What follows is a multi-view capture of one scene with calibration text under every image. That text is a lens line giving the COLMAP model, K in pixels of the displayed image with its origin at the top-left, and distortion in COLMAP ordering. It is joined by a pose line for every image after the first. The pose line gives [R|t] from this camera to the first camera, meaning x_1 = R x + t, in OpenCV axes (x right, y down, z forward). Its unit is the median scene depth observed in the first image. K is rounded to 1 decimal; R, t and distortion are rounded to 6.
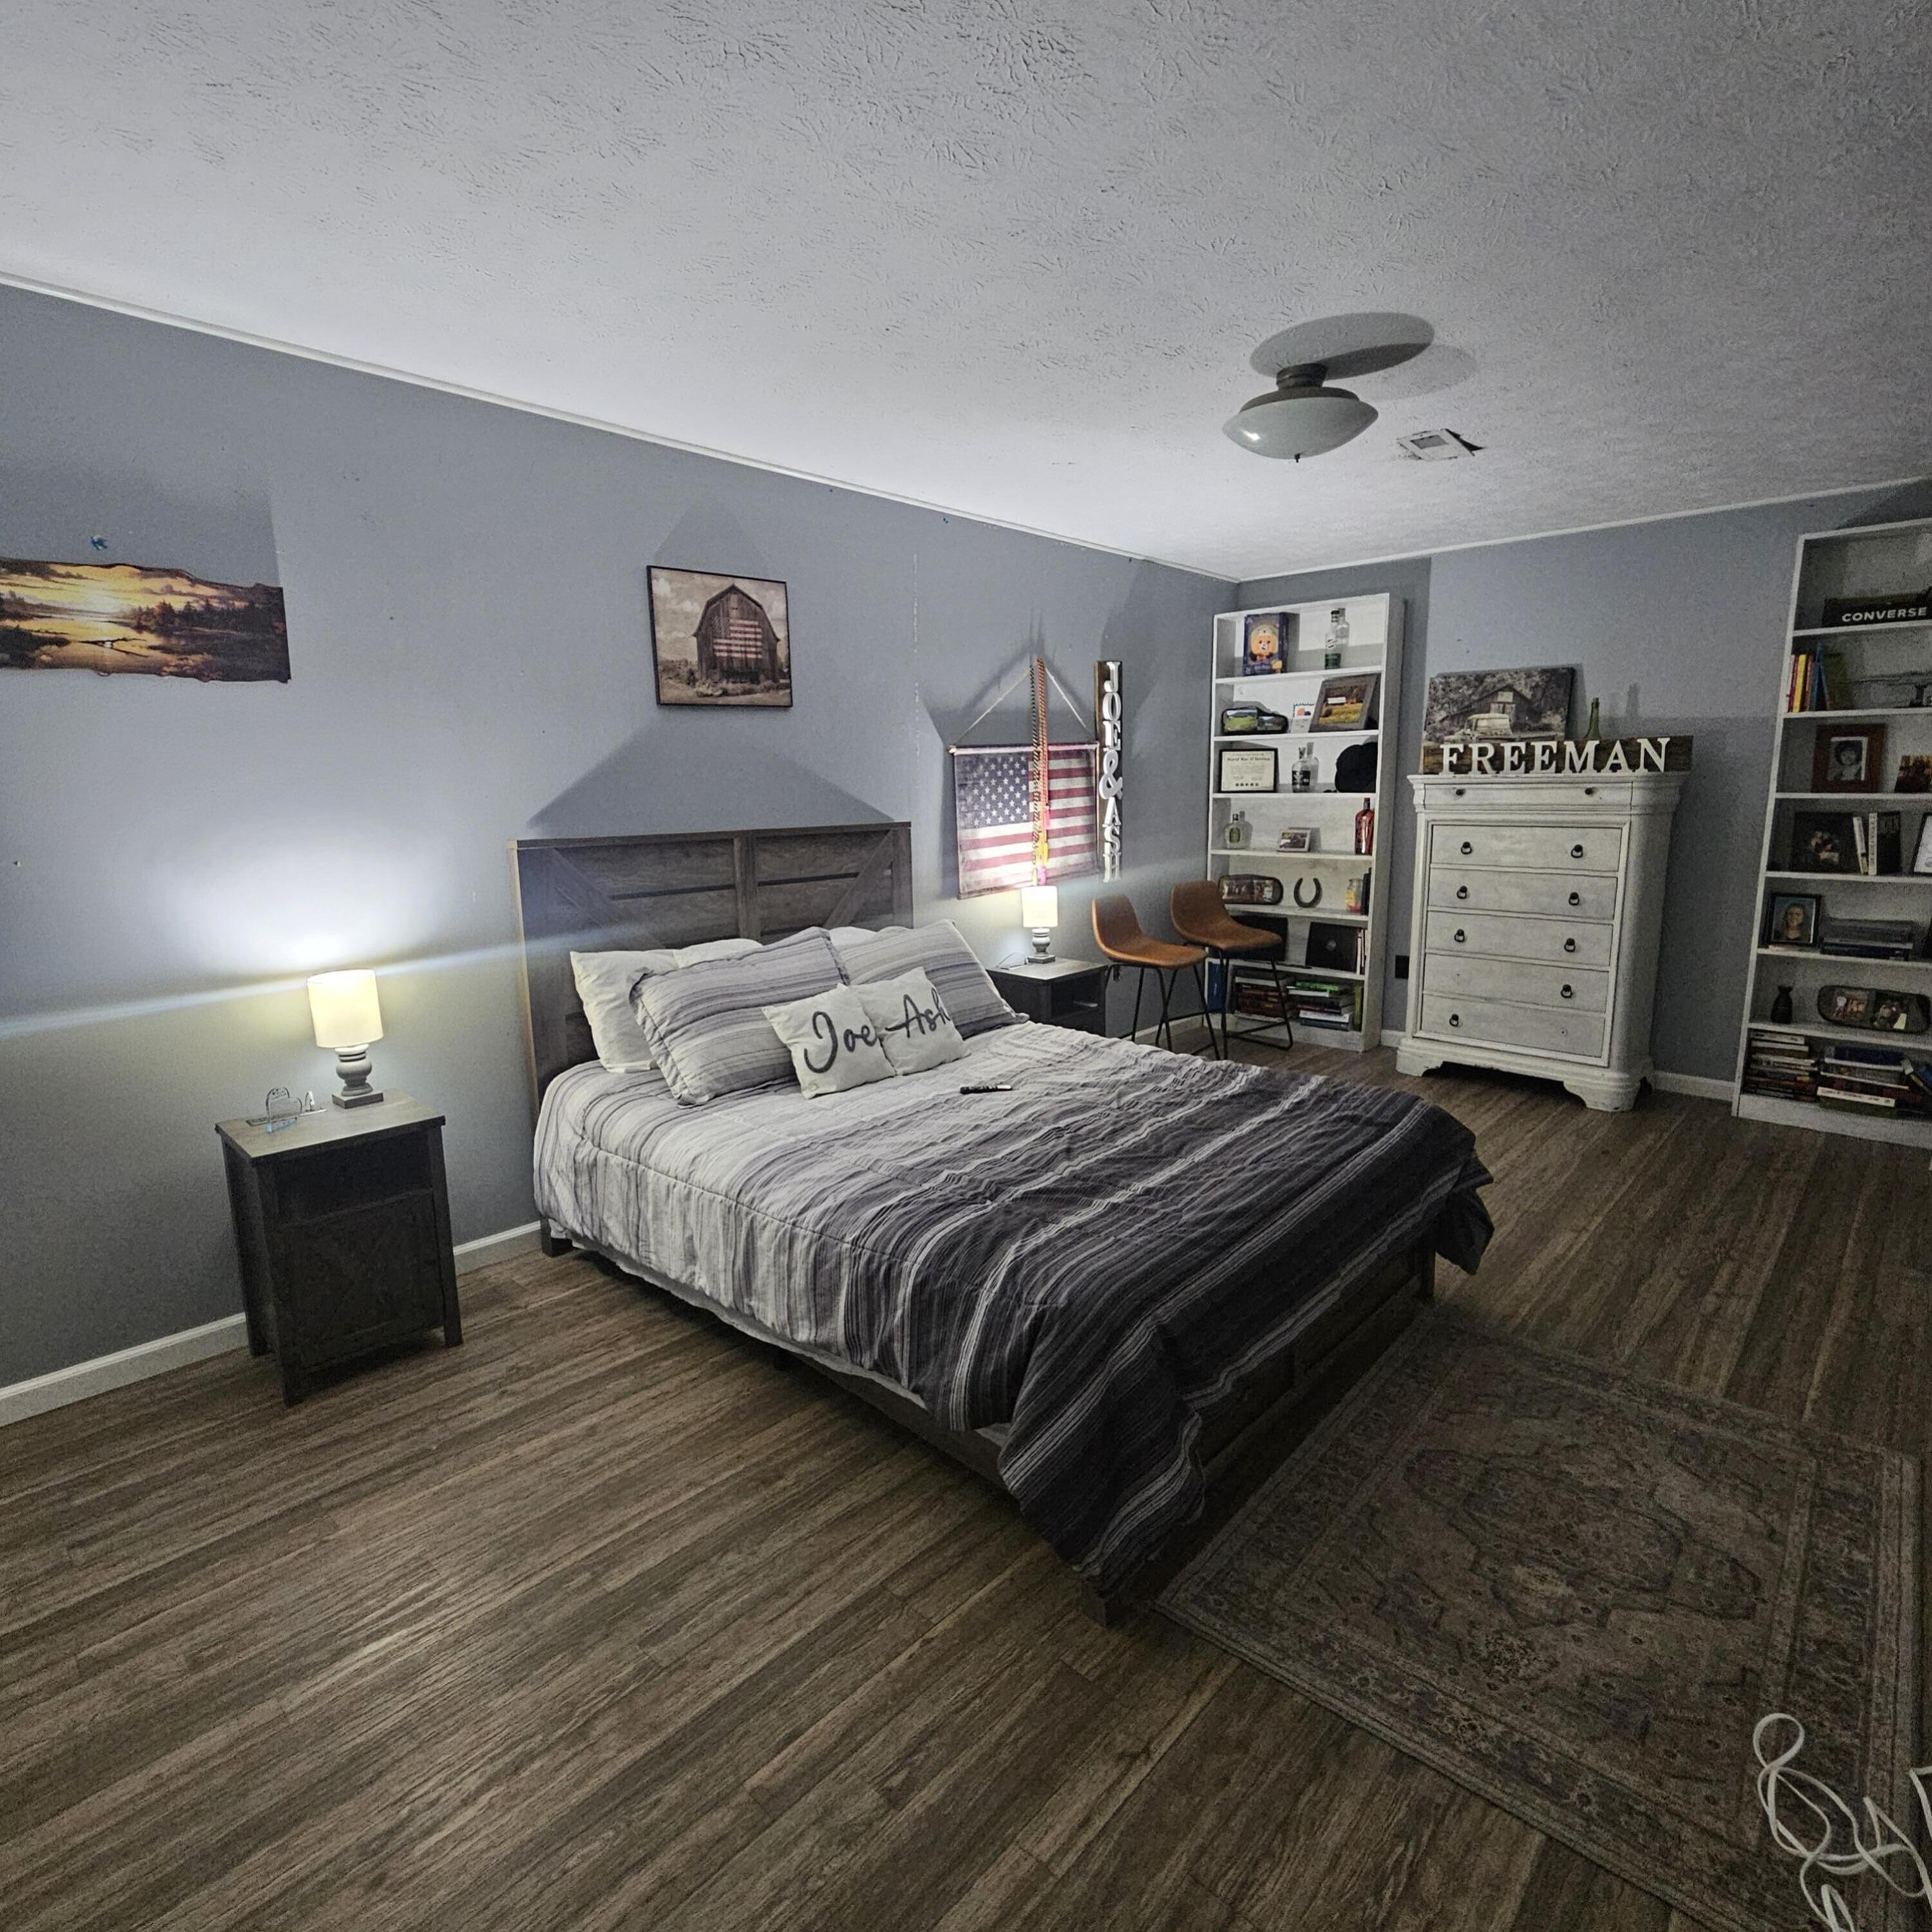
lens RADIAL K [[1061.3, 0, 976.7], [0, 1061.3, 963.4], [0, 0, 1]] dist [-0.006134, 0.001465]
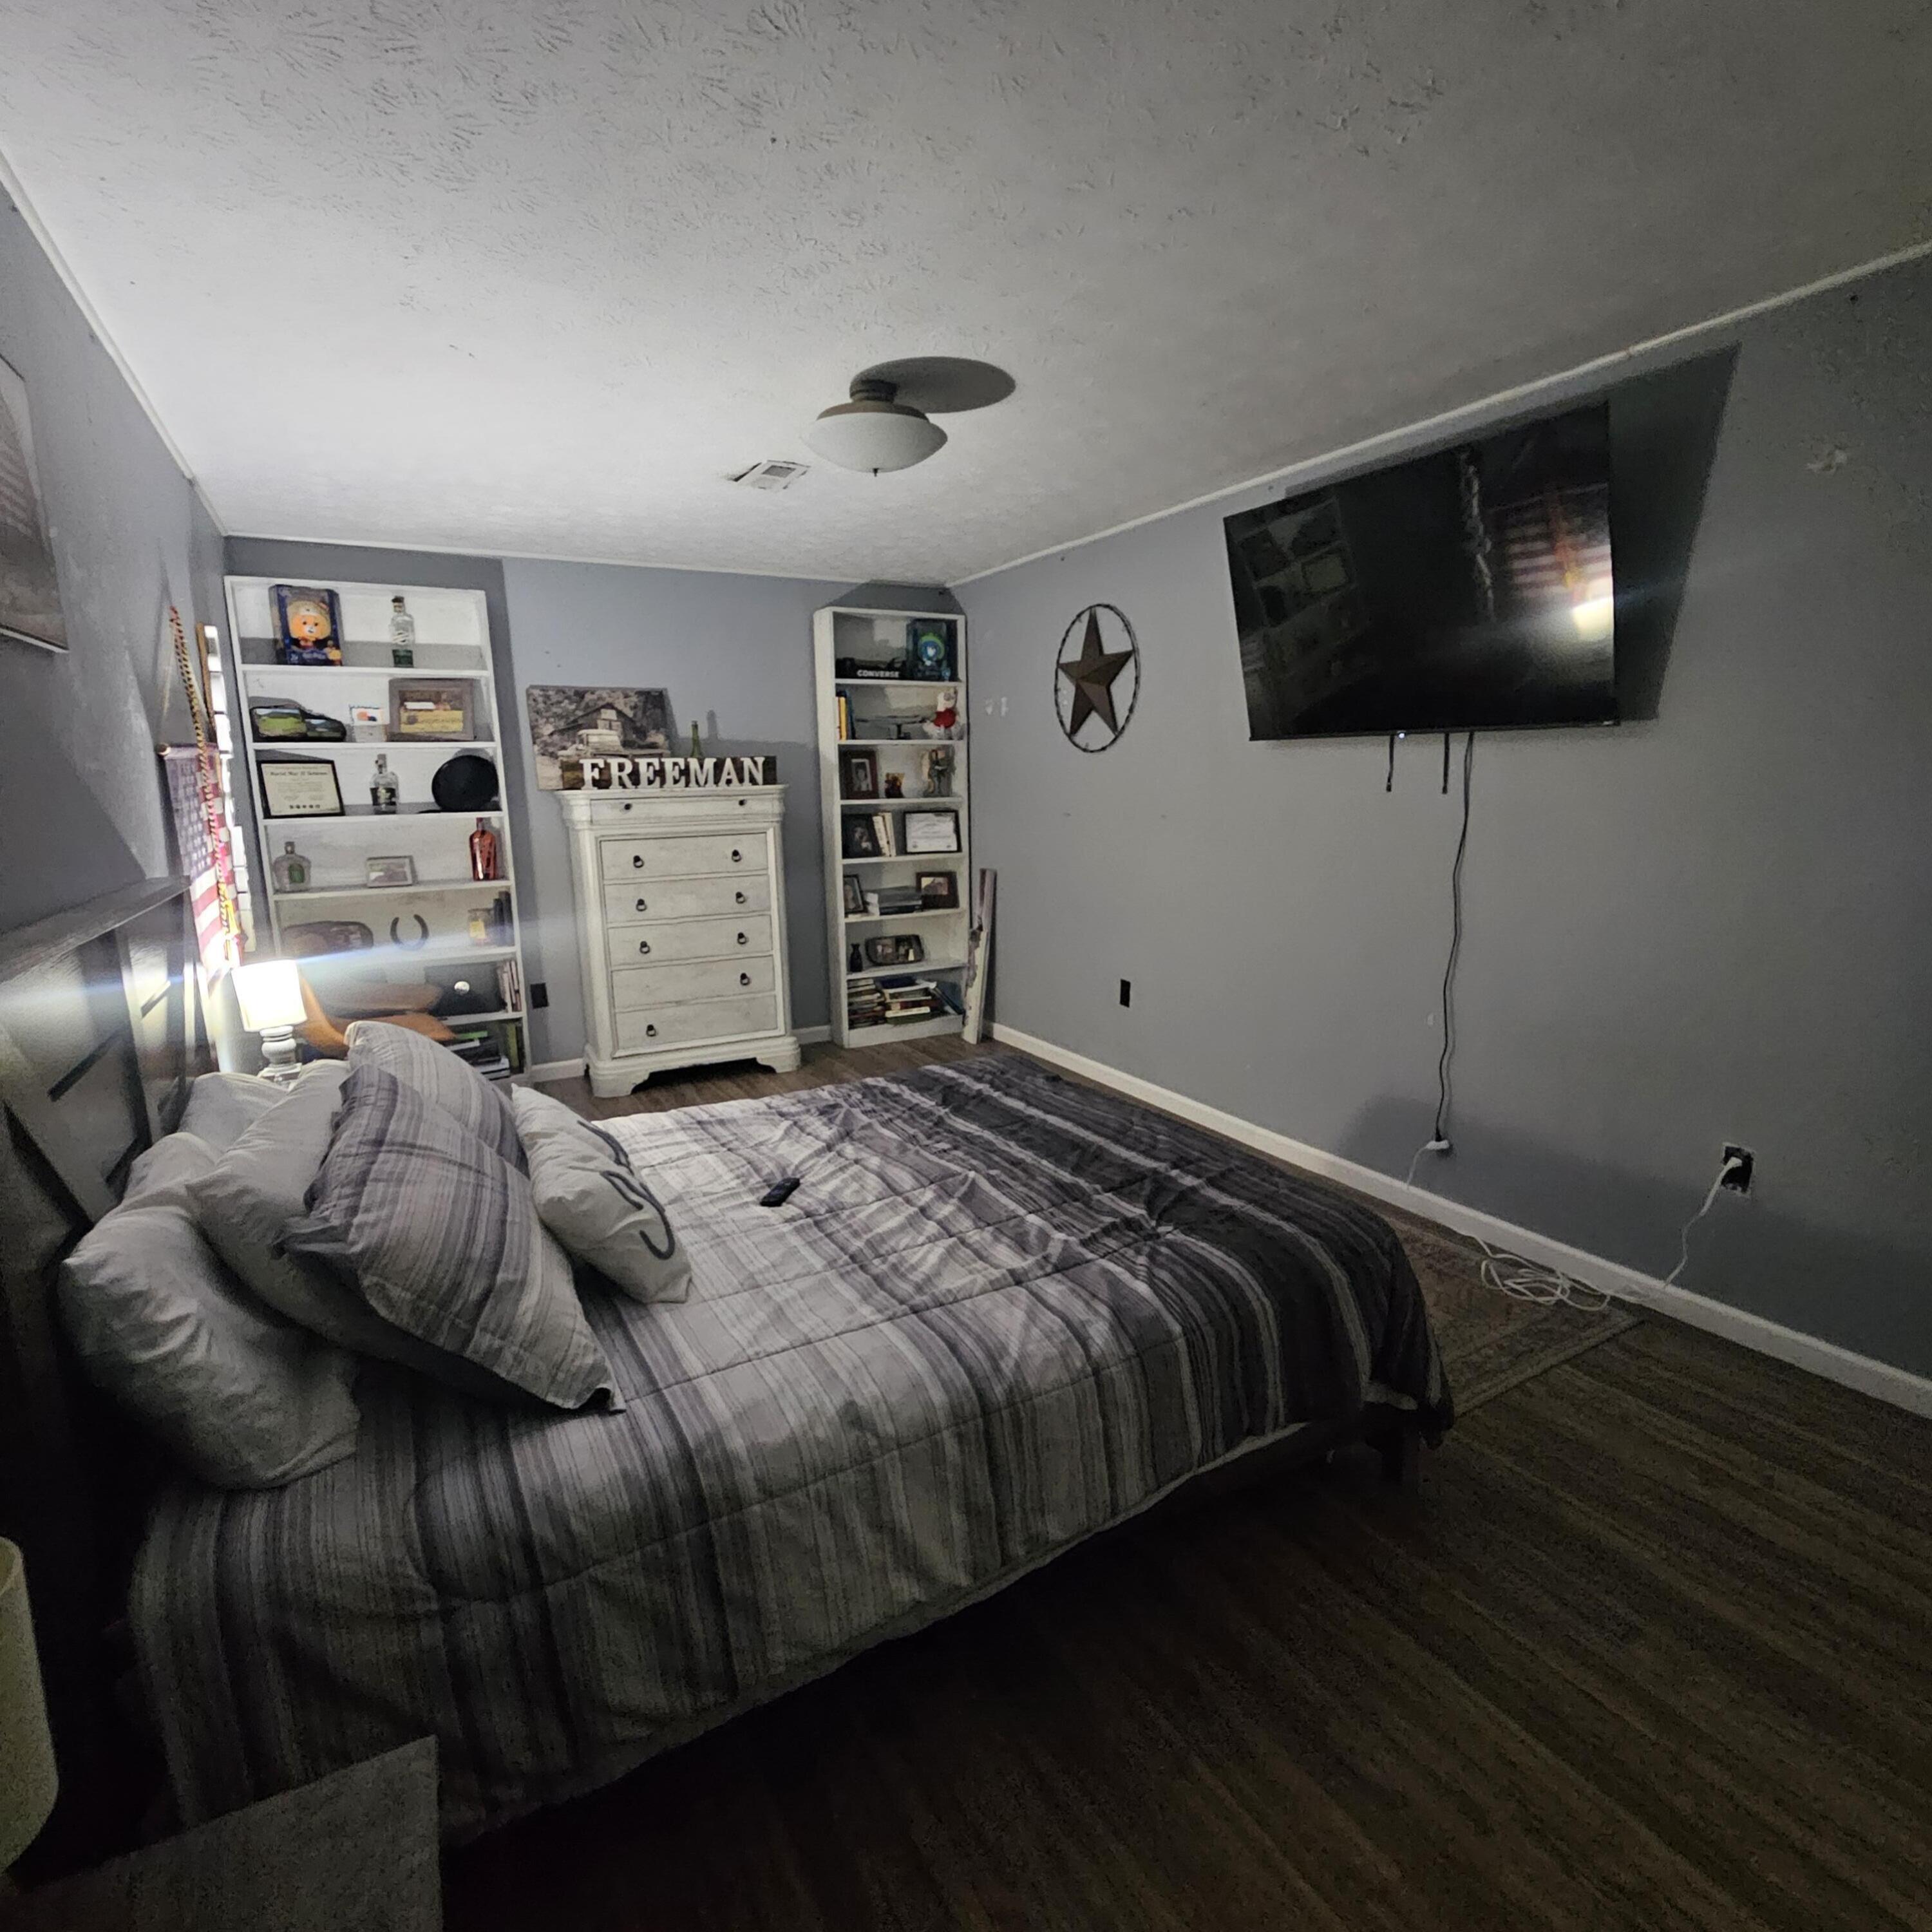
lens RADIAL K [[1061.3, 0, 973.0], [0, 1061.3, 964.6], [0, 0, 1]] dist [-0.006134, 0.001465]
pose [[0.311325, -0.159622, 0.936802, -0.423772], [0.178992, 0.977998, 0.107157, -0.065985], [-0.933294, 0.134319, 0.333046, 0.389540]]
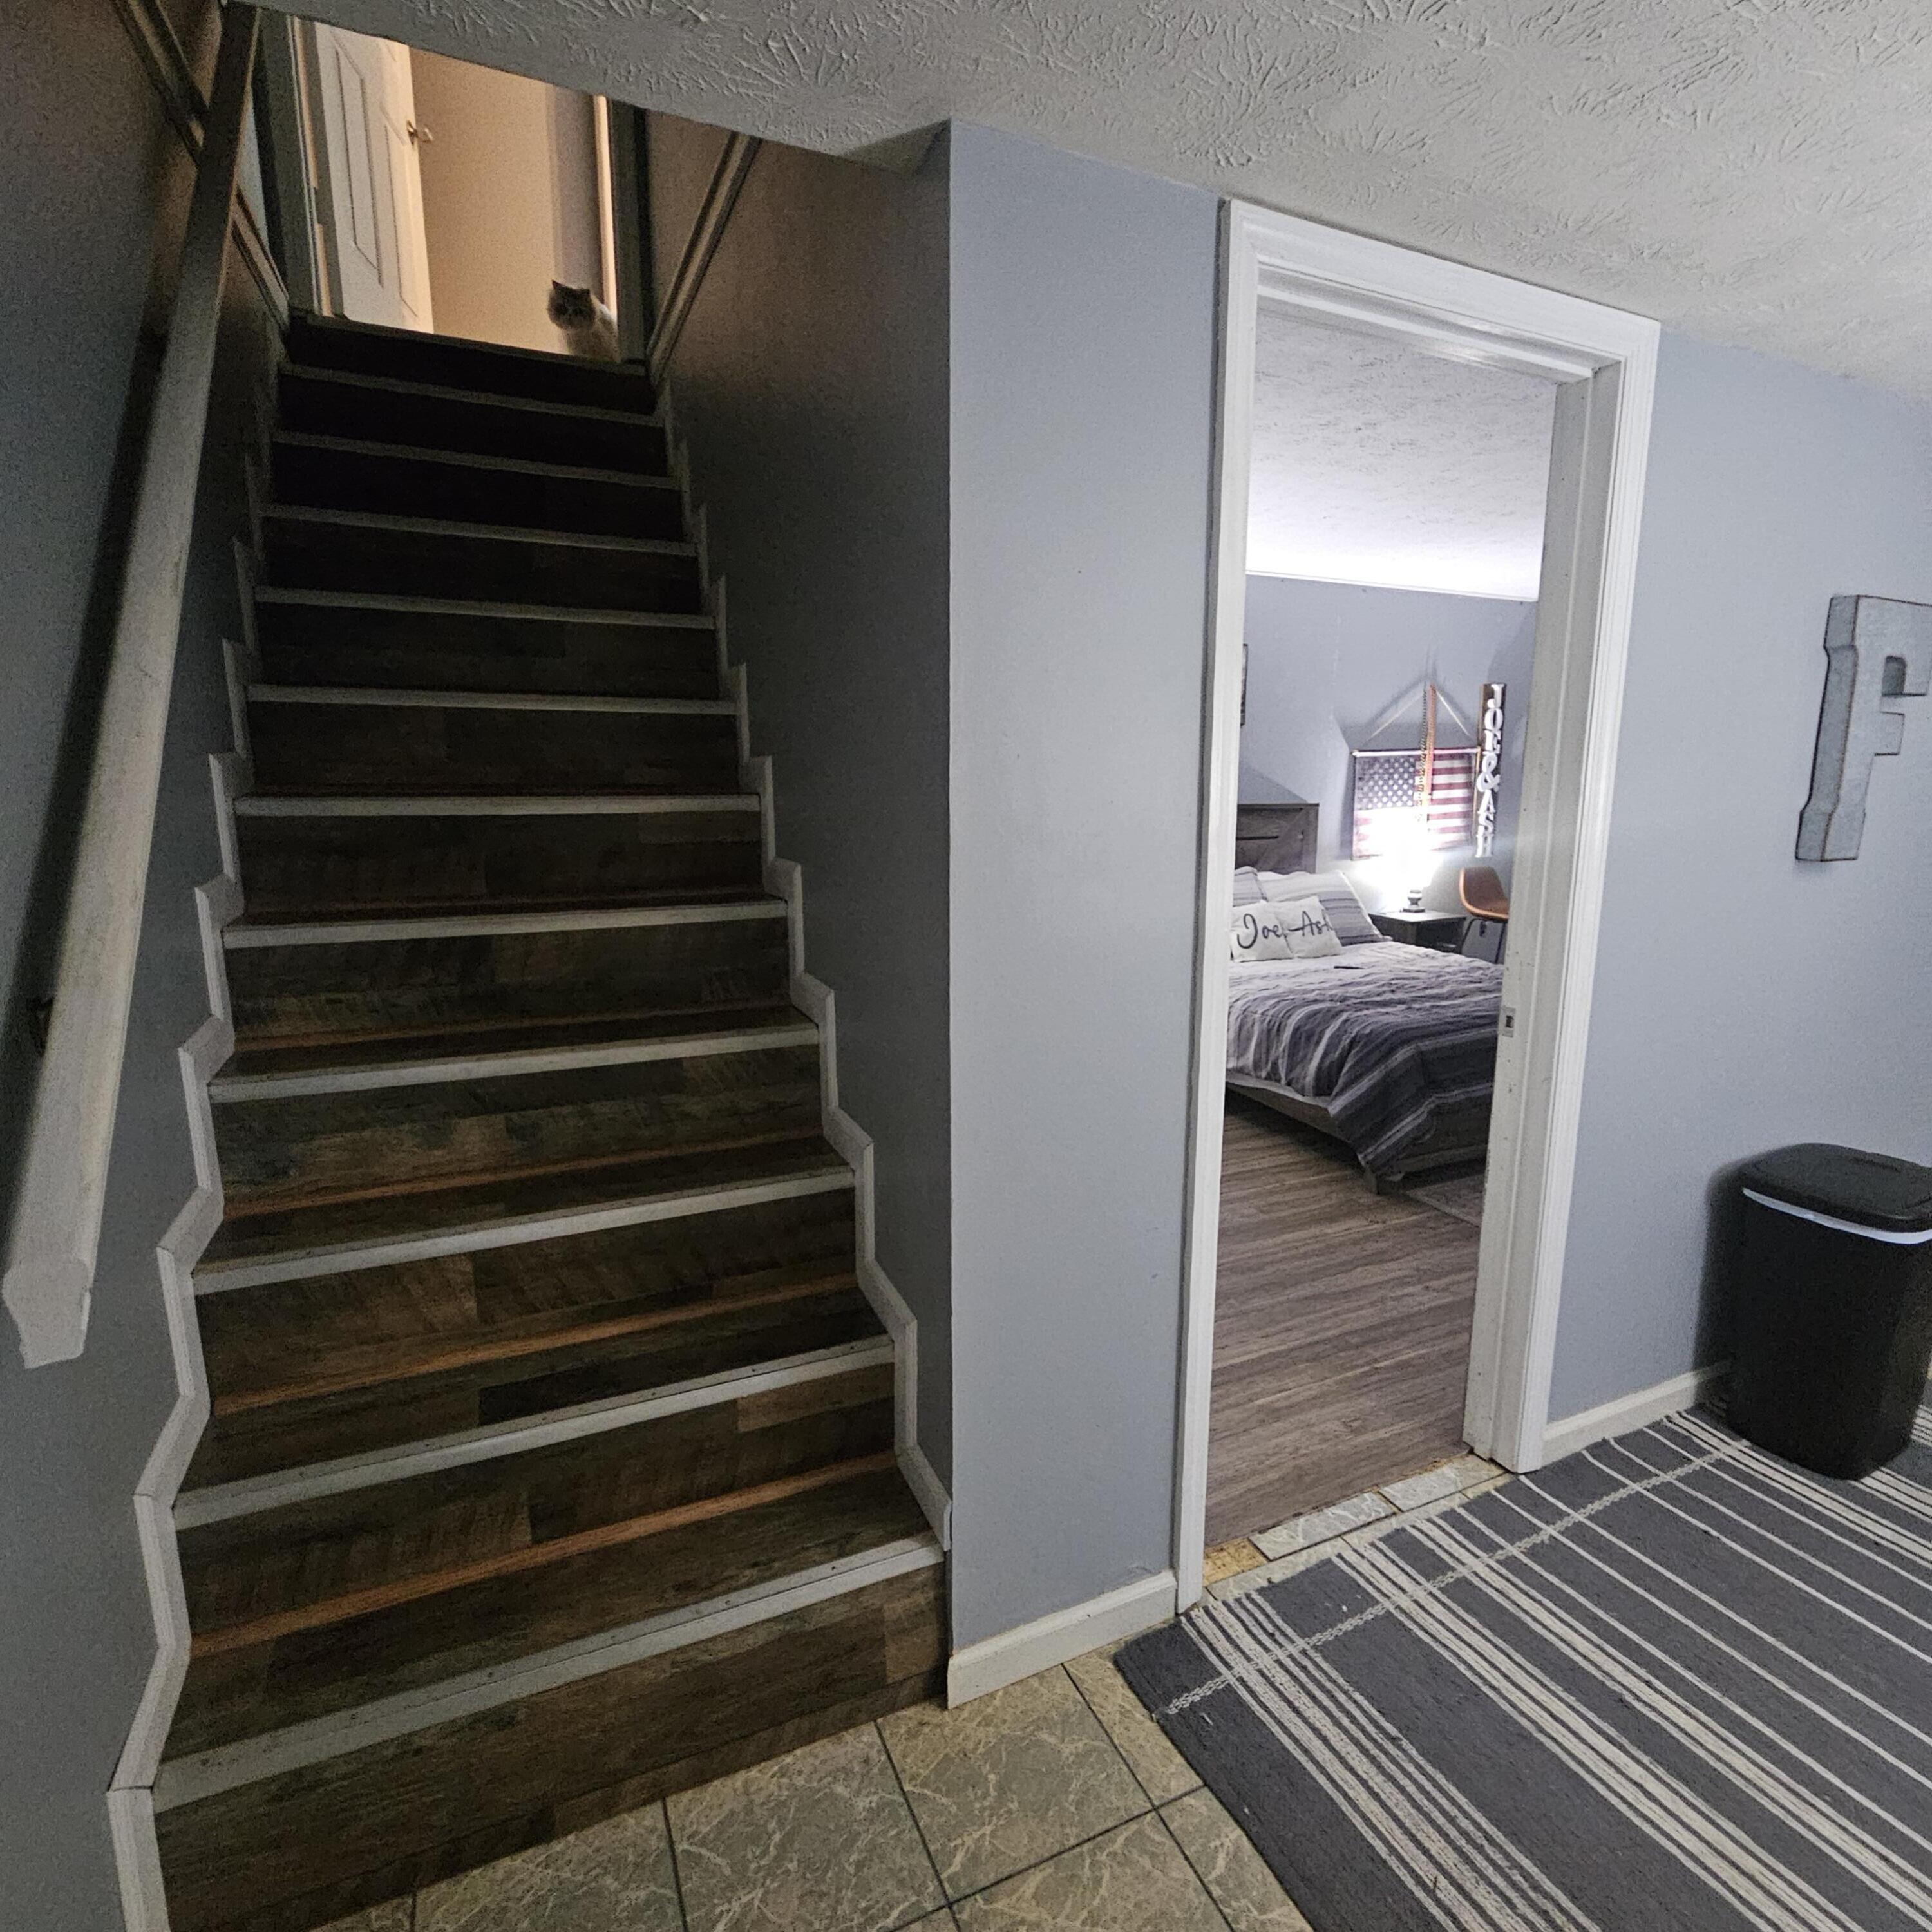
lens RADIAL K [[1061.3, 0, 970.5], [0, 1061.3, 970.7], [0, 0, 1]] dist [-0.006134, 0.001465]
pose [[0.924387, 0.083366, -0.372234, 0.048345], [-0.078603, 0.996513, 0.027983, 0.079651], [0.373269, 0.003392, 0.927717, -0.452565]]
